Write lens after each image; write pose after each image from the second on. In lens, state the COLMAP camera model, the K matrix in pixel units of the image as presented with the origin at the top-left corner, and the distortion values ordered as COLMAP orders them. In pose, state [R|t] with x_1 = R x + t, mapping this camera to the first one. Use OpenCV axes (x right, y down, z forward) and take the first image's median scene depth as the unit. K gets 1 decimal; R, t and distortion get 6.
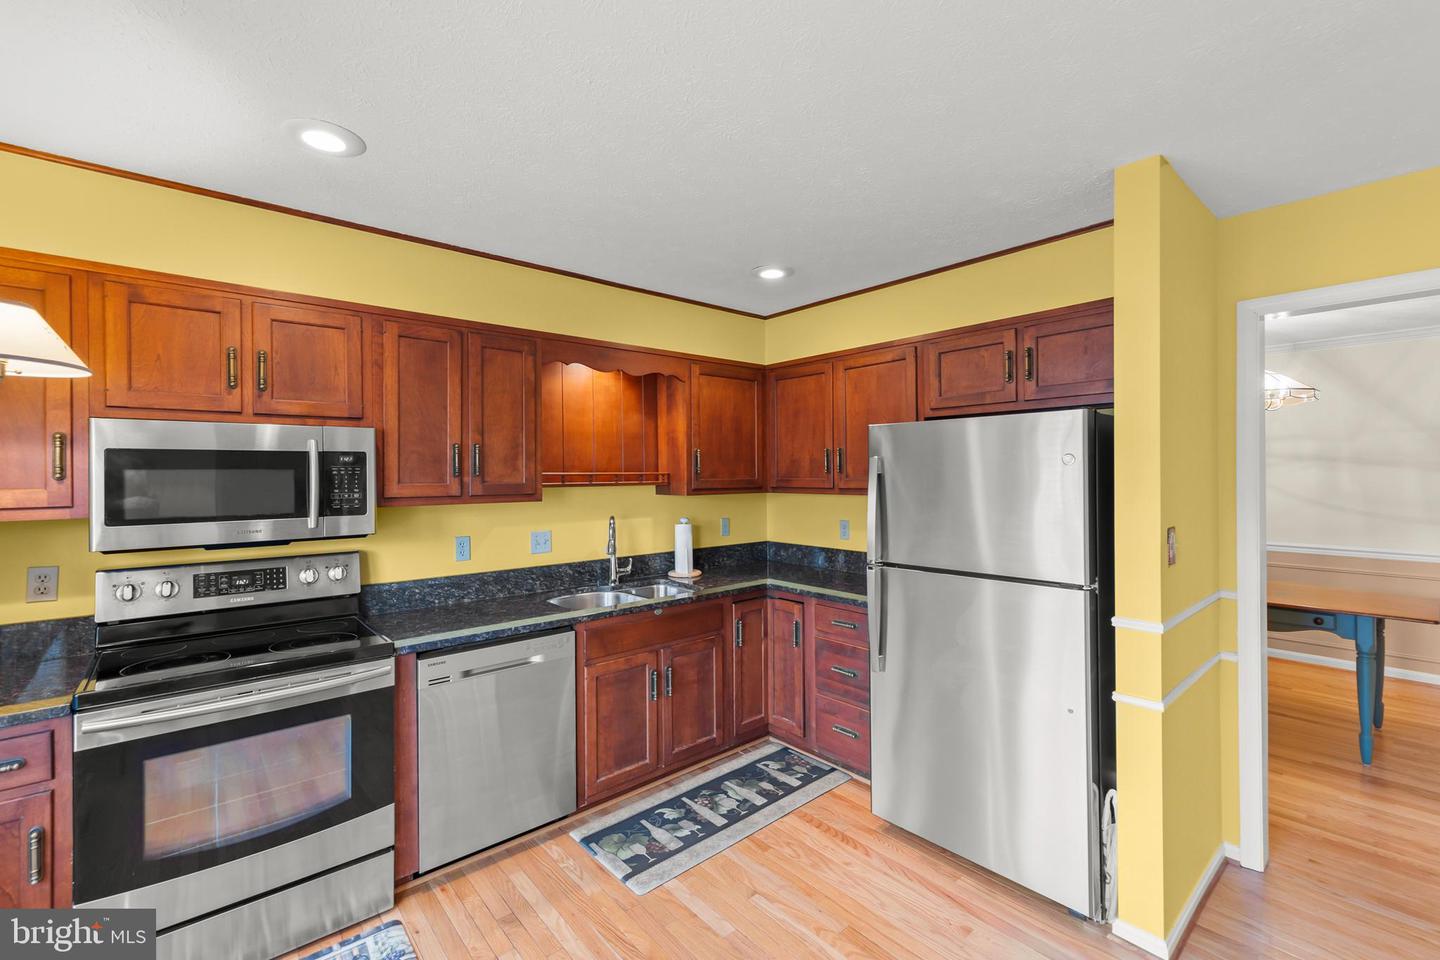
lens RADIAL K [[616.1, 0, 727.7], [0, 616.1, 468.3], [0, 0, 1]] dist [0.000073, -0.000275]
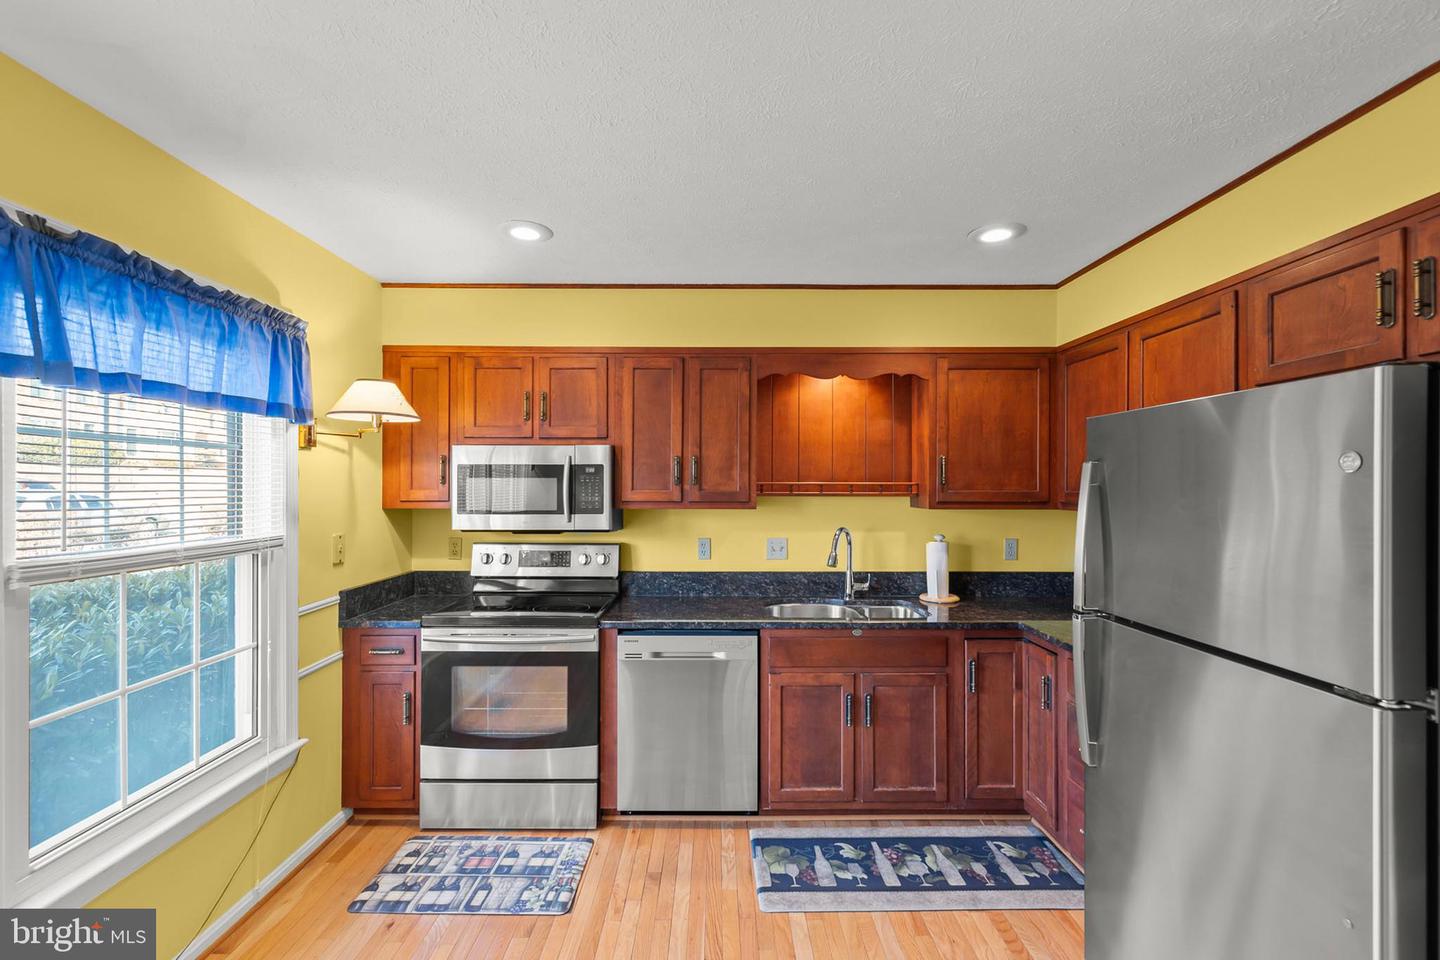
lens RADIAL K [[627.4, 0, 713.0], [0, 627.4, 479.6], [0, 0, 1]] dist [0.001716, 0.000105]
pose [[0.751423, 0.003583, -0.659811, 0.360286], [-0.002025, 0.999993, 0.003125, 0.000199], [0.659817, -0.001013, 0.751425, 0.153178]]
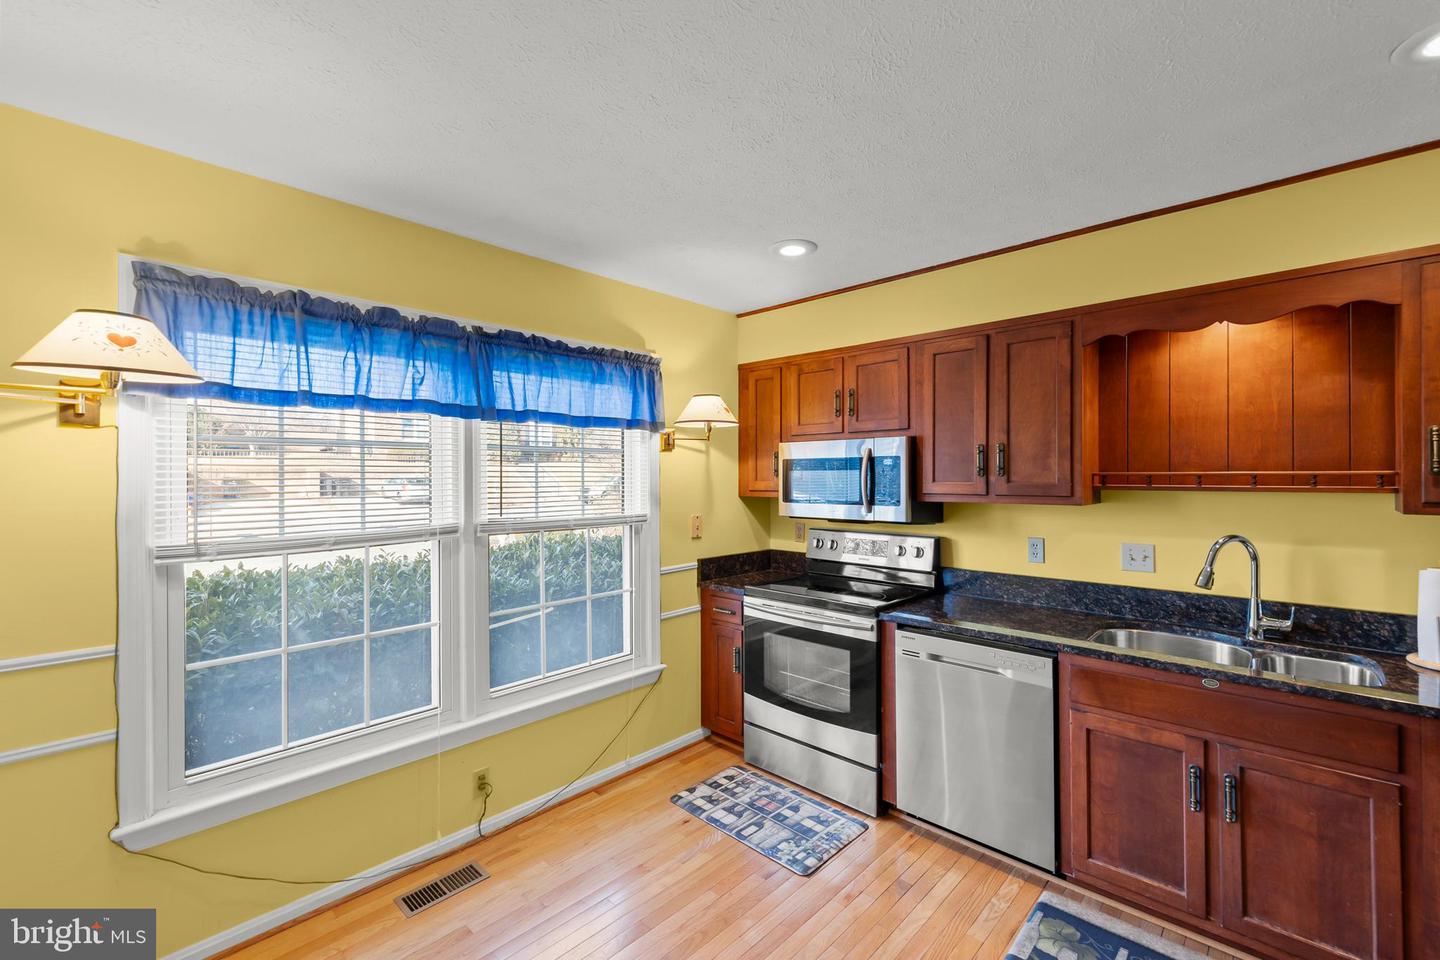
lens RADIAL K [[604.8, 0, 713.0], [0, 604.8, 470.4], [0, 0, 1]] dist [0.001005, -0.000118]
pose [[0.083898, -0.003433, -0.996468, 0.506299], [0.009860, 0.999948, -0.002614, 0.001996], [0.996426, -0.009606, 0.083928, 0.435655]]
